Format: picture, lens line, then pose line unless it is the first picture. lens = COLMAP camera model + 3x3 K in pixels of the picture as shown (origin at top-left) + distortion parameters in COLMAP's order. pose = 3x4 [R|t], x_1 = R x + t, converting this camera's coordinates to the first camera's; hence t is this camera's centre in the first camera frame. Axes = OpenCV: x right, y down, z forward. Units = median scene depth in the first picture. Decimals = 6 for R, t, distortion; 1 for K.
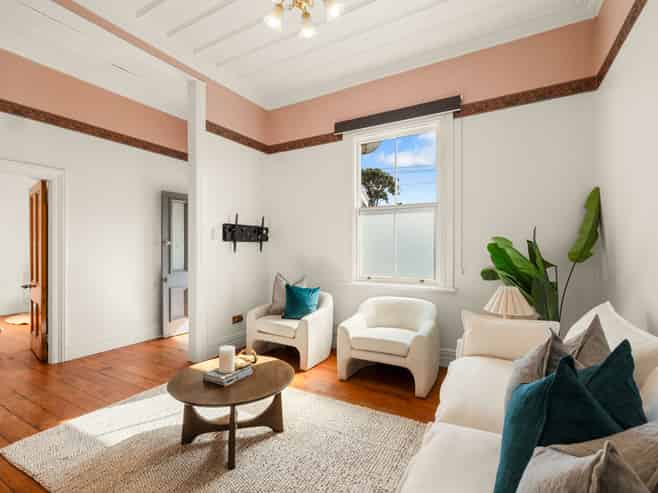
lens RADIAL K [[320.0, 0, 329.0], [0, 320.0, 246.5], [0, 0, 1]] dist [-0.001315, -0.000084]
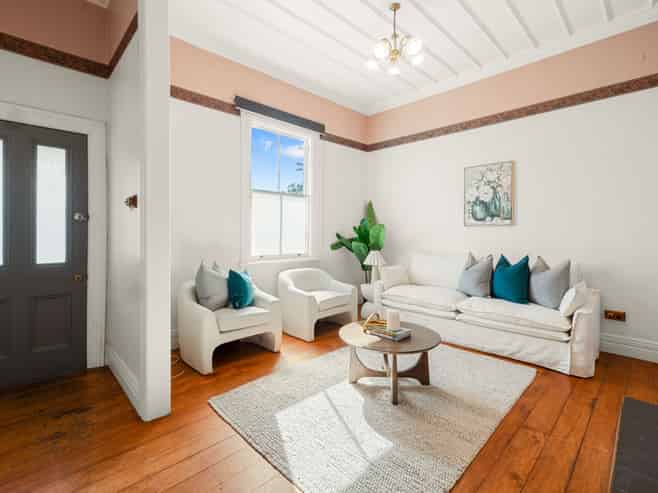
lens RADIAL K [[315.1, 0, 328.0], [0, 315.1, 231.2], [0, 0, 1]] dist [0.000300, 0.000260]
pose [[0.274985, 0.002079, 0.961446, -0.955984], [-0.019809, 0.999798, 0.003504, 0.005667], [-0.961244, -0.020008, 0.274971, 0.571741]]
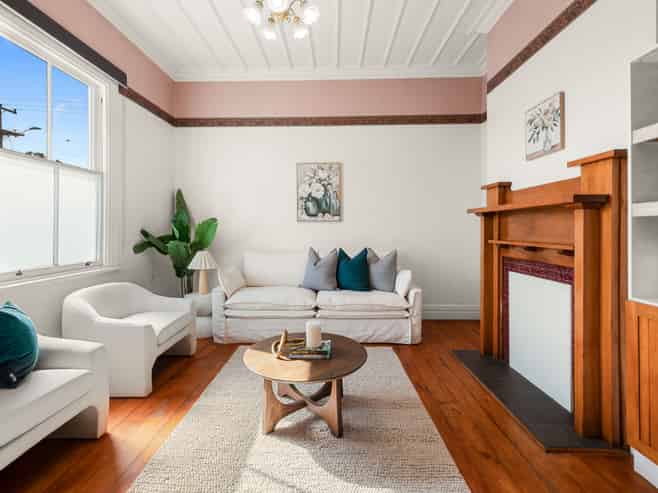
lens RADIAL K [[313.8, 0, 325.4], [0, 313.8, 226.1], [0, 0, 1]] dist [-0.003715, -0.000316]
pose [[-0.470669, 0.004956, 0.882296, -0.750664], [-0.015306, 0.999788, -0.013781, 0.012946], [-0.882177, -0.019990, -0.470494, 0.889371]]
